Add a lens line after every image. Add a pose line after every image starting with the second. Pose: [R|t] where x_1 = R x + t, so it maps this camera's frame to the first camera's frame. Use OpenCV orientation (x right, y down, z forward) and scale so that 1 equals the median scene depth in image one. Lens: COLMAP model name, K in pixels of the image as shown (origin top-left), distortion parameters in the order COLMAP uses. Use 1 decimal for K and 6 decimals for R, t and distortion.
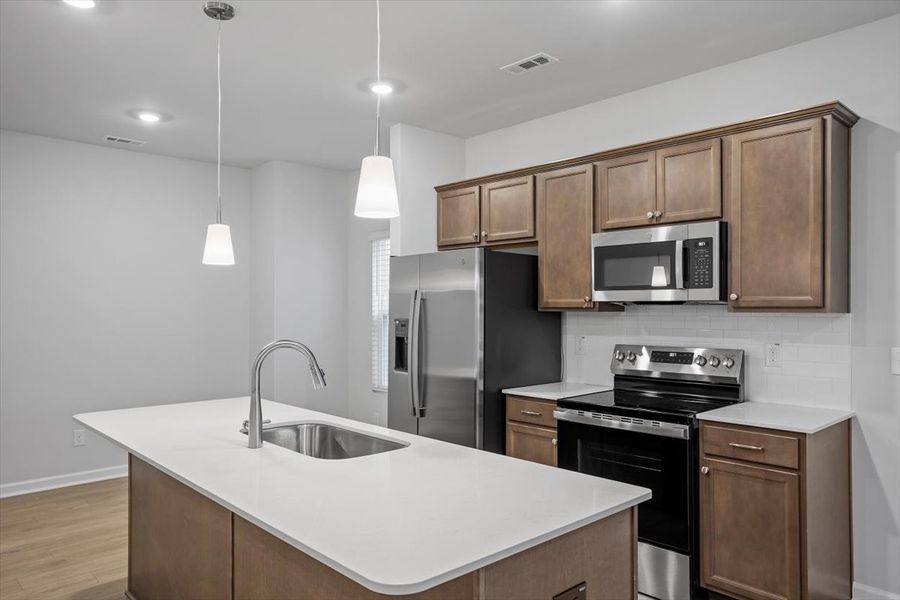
lens RADIAL K [[629.5, 0, 450.0], [0, 629.5, 300.0], [0, 0, 1]] dist [0.002825, 0.000262]
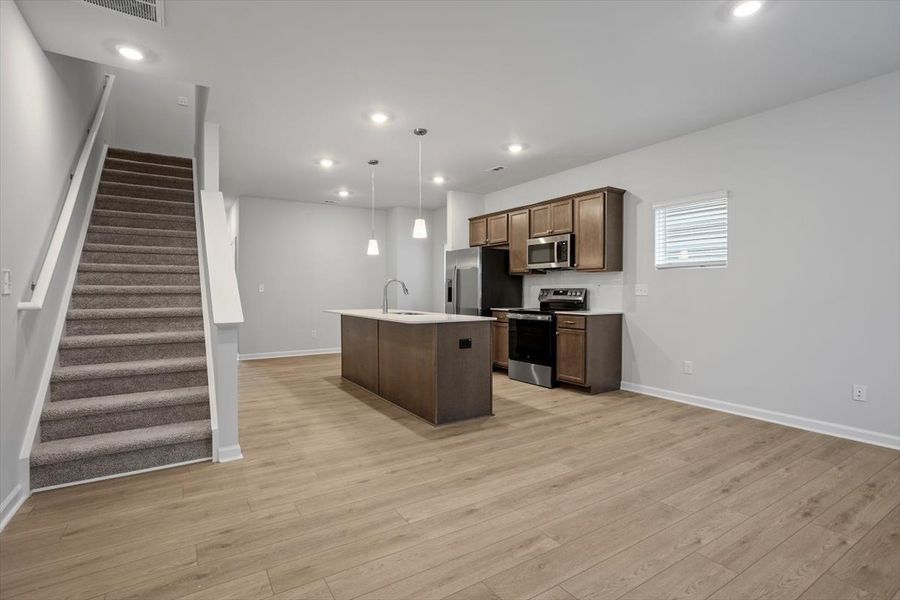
lens RADIAL K [[434.3, 0, 448.2], [0, 434.3, 295.1], [0, 0, 1]] dist [-0.057263, 0.036092]
pose [[0.984498, 0.000692, -0.175393, 0.224239], [0.003586, 0.999704, 0.024074, 0.059576], [0.175358, -0.024330, 0.984204, -0.631031]]
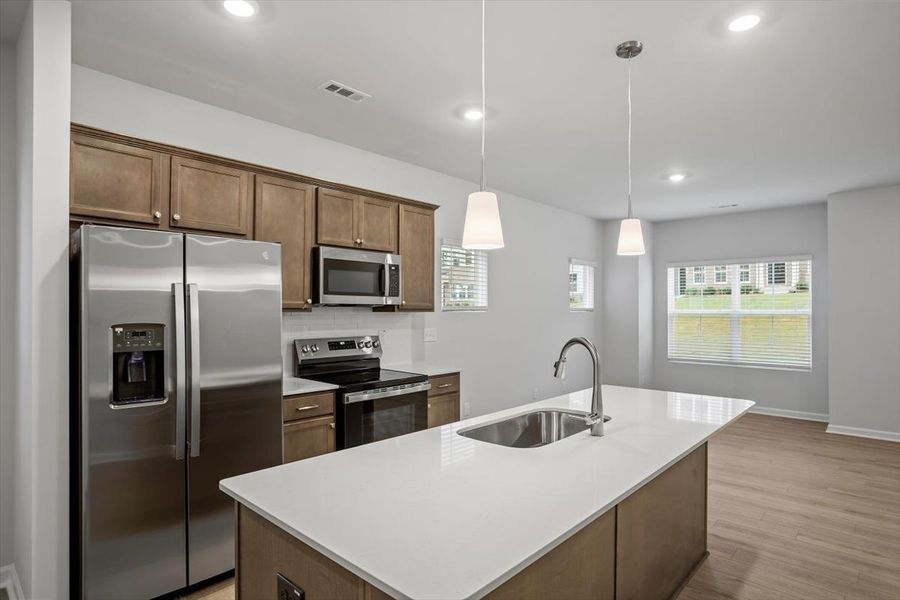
lens RADIAL K [[488.6, 0, 452.7], [0, 488.6, 309.6], [0, 0, 1]] dist [-0.058123, 0.042435]
pose [[-0.081500, -0.000096, 0.996673, -0.723888], [-0.016746, 0.999859, -0.001273, 0.010874], [-0.996533, -0.016794, -0.081490, 0.846663]]
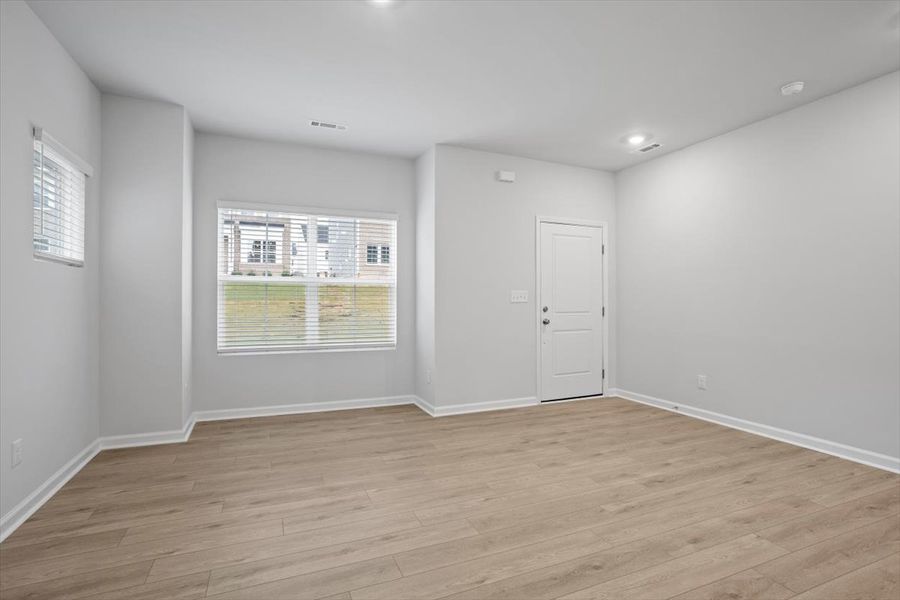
lens RADIAL K [[434.3, 0, 448.2], [0, 434.3, 295.1], [0, 0, 1]] dist [-0.057263, 0.036092]
pose [[-0.942891, 0.002029, 0.333096, 0.270695], [-0.007242, 0.999620, -0.026590, 0.076023], [-0.333023, -0.027484, -0.942518, 0.648479]]
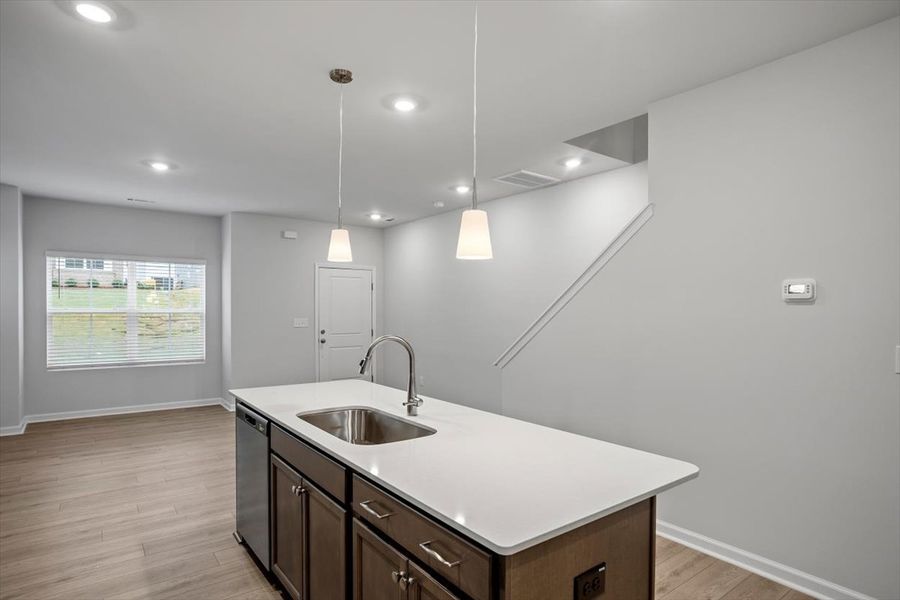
lens RADIAL K [[488.6, 0, 452.7], [0, 488.6, 309.6], [0, 0, 1]] dist [-0.058123, 0.042435]
pose [[-0.995620, -0.004167, 0.093404, -0.310747], [-0.005605, 0.999870, -0.015138, 0.016086], [-0.093328, -0.015595, -0.995513, 1.286813]]
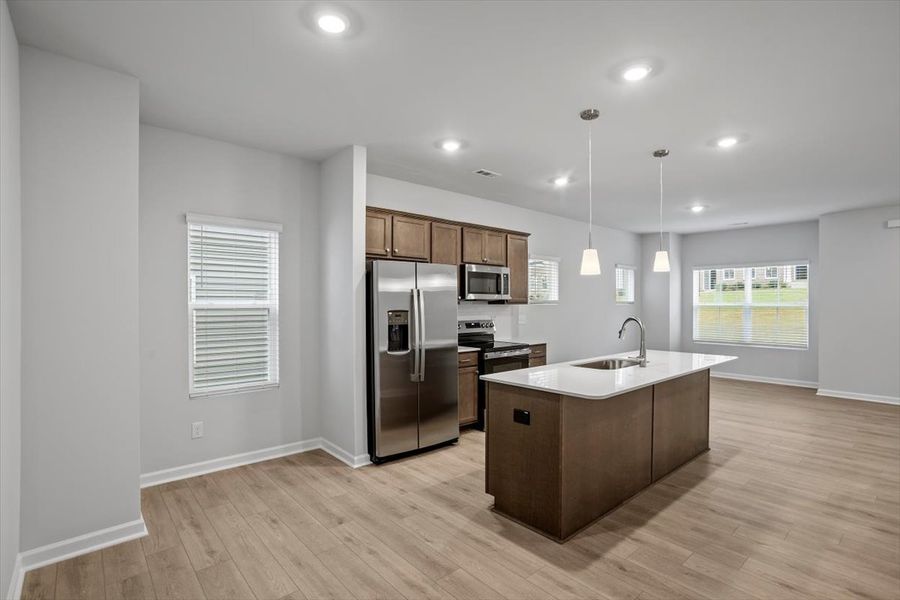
lens RADIAL K [[436.0, 0, 453.2], [0, 436.0, 306.8], [0, 0, 1]] dist [-0.061054, 0.038995]
pose [[0.024319, -0.009452, 0.999660, -1.142751], [-0.015883, 0.999825, 0.009840, 0.013711], [-0.999578, -0.016117, 0.024165, 1.030814]]
